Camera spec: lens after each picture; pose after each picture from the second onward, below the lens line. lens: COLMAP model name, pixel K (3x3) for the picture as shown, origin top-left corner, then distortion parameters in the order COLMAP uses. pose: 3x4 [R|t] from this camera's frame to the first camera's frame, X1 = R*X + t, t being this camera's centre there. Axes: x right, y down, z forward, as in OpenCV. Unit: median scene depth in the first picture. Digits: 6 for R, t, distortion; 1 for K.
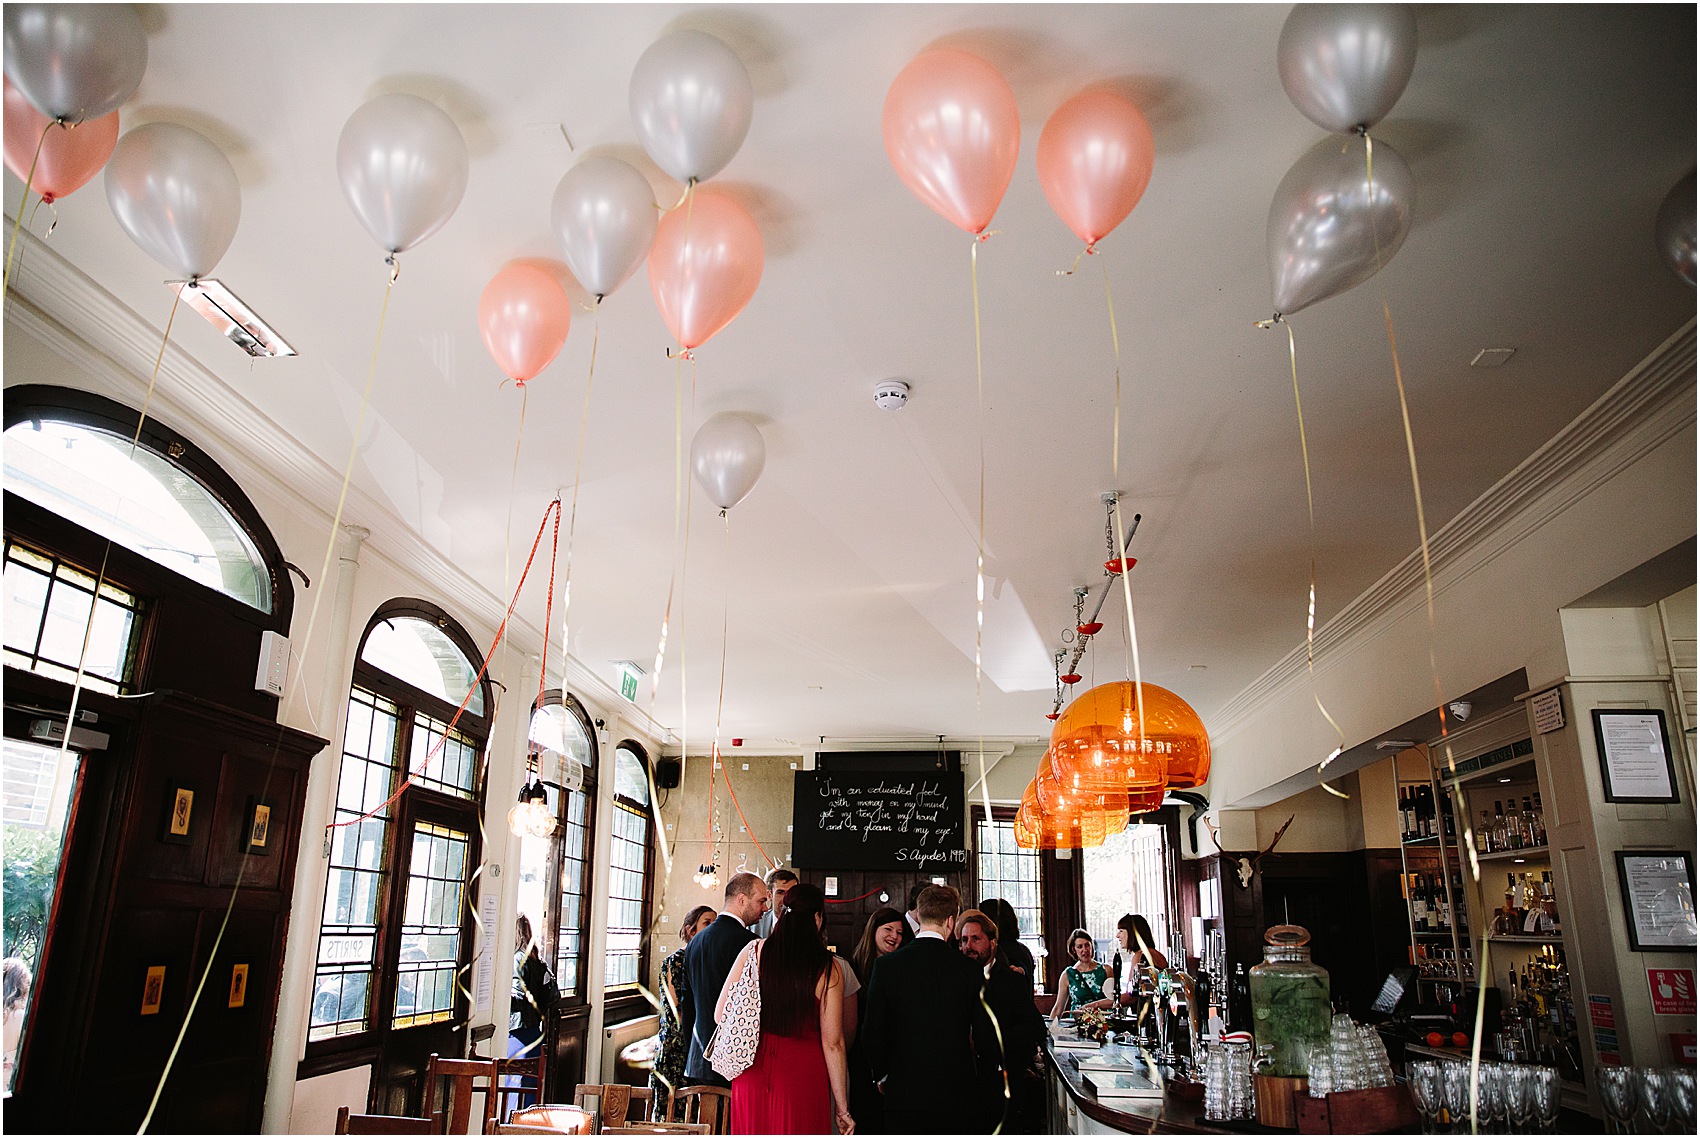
lens RADIAL K [[1187.3, 0, 847.0], [0, 1187.3, 562.8], [0, 0, 1]] dist [-0.076804, 0.037416]
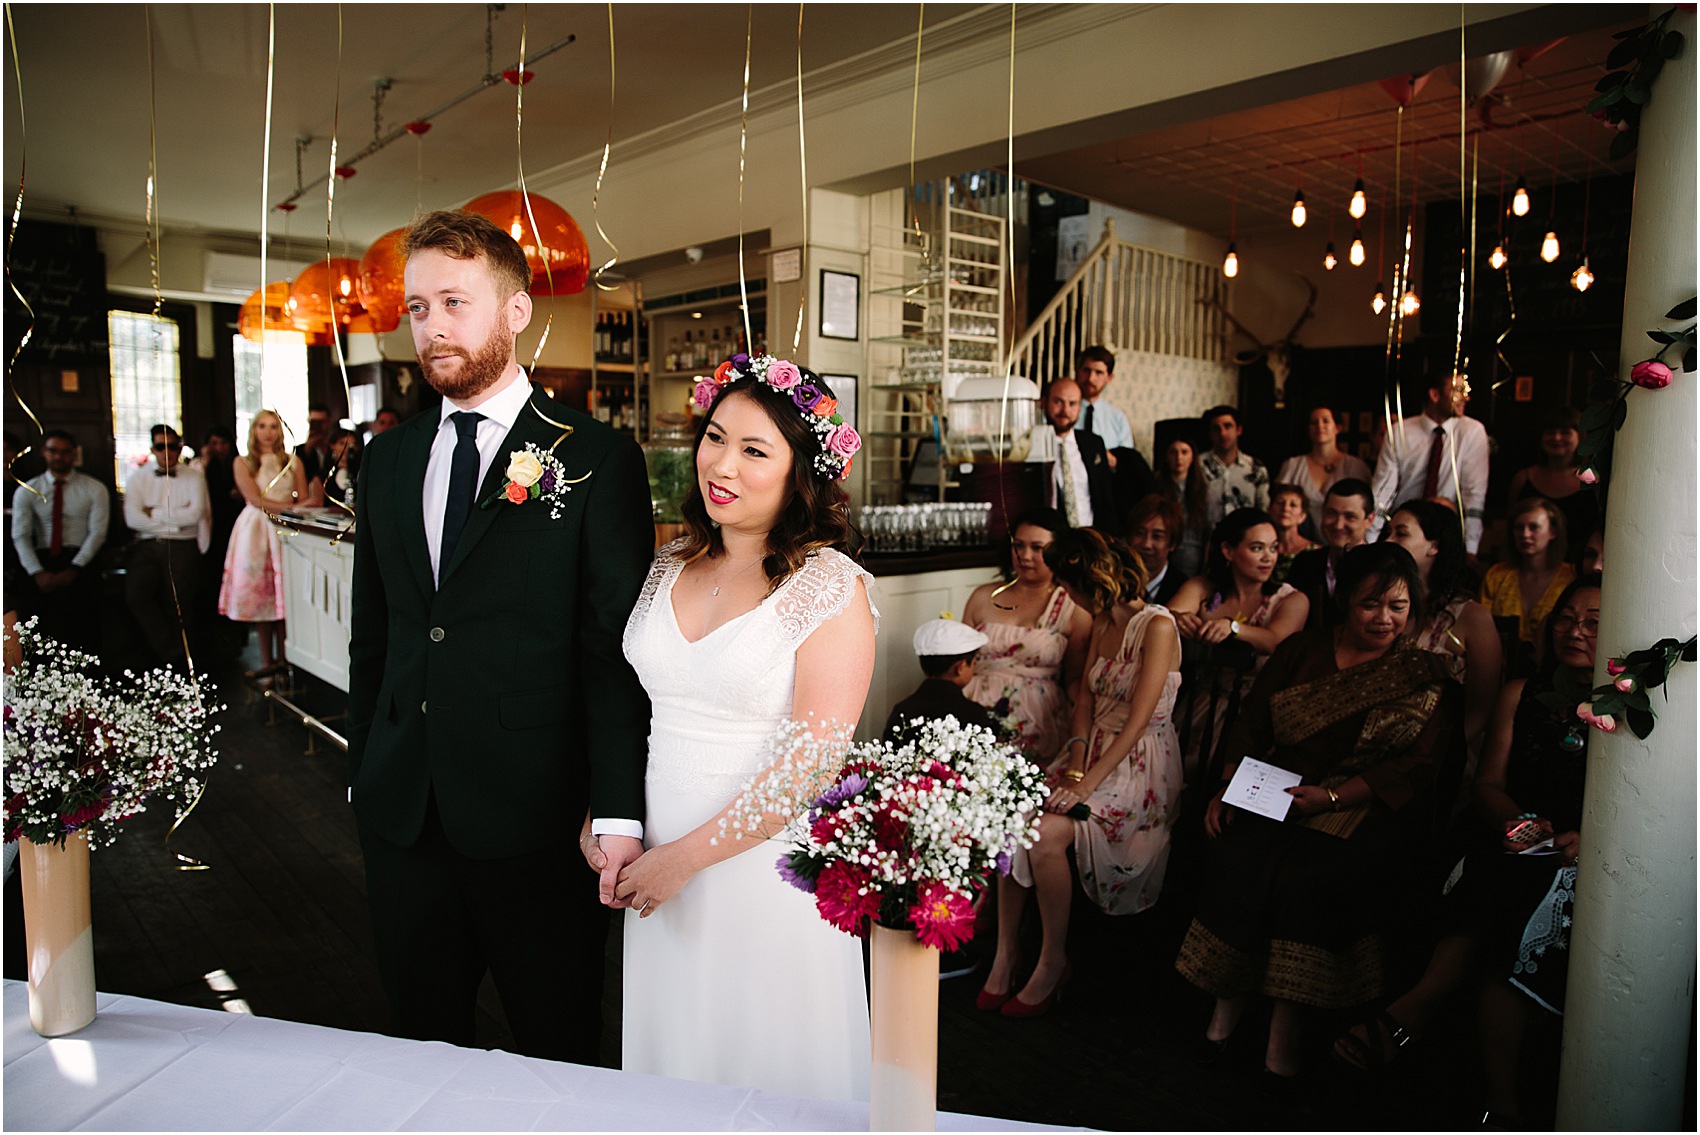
lens RADIAL K [[1187.3, 0, 863.8], [0, 1187.3, 553.3], [0, 0, 1]] dist [-0.076804, 0.037416]
pose [[0.691081, -0.059380, 0.720334, -0.143968], [-0.221096, 0.931478, 0.288903, 0.012454], [-0.688131, -0.358918, 0.630598, -0.006674]]
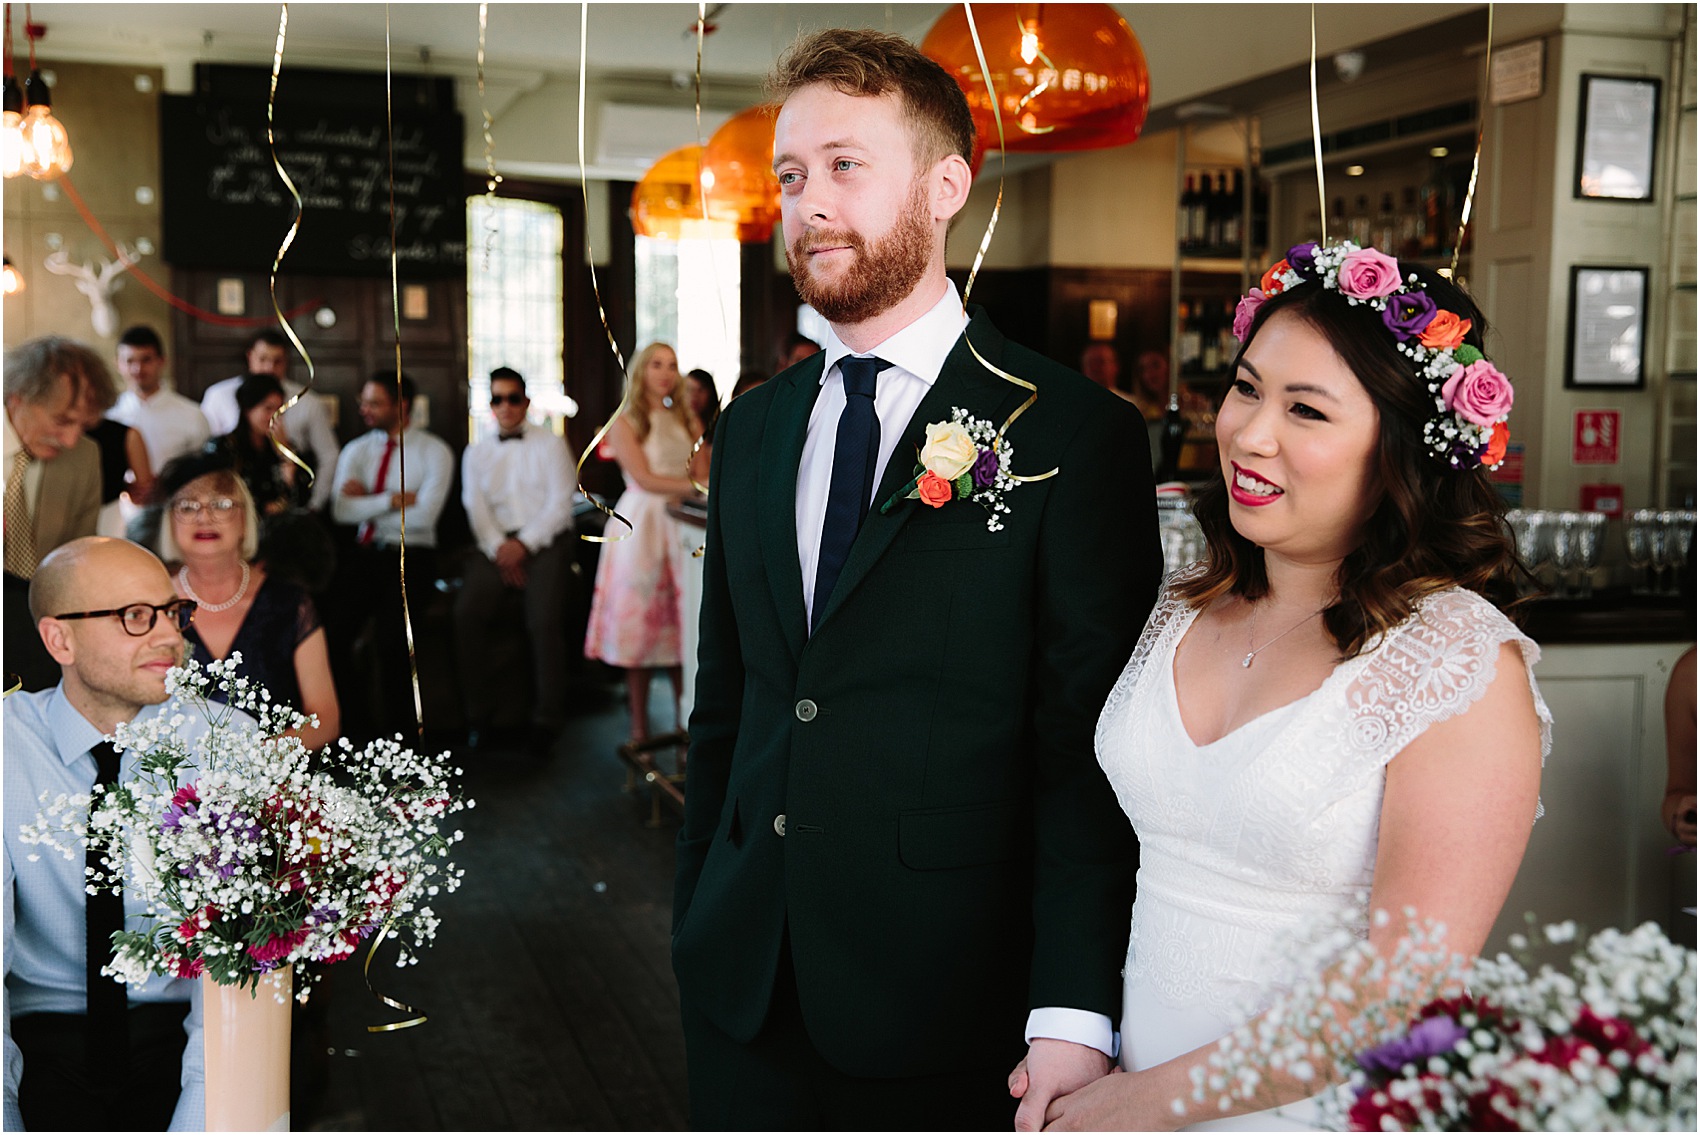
lens RADIAL K [[1980.8, 0, 844.9], [0, 1980.8, 575.3], [0, 0, 1]] dist [0.045681, 0.000000]
pose [[0.916298, -0.033702, 0.399076, -0.135547], [-0.121249, 0.926347, 0.356624, 0.011612], [-0.381702, -0.375161, 0.844723, -0.008020]]
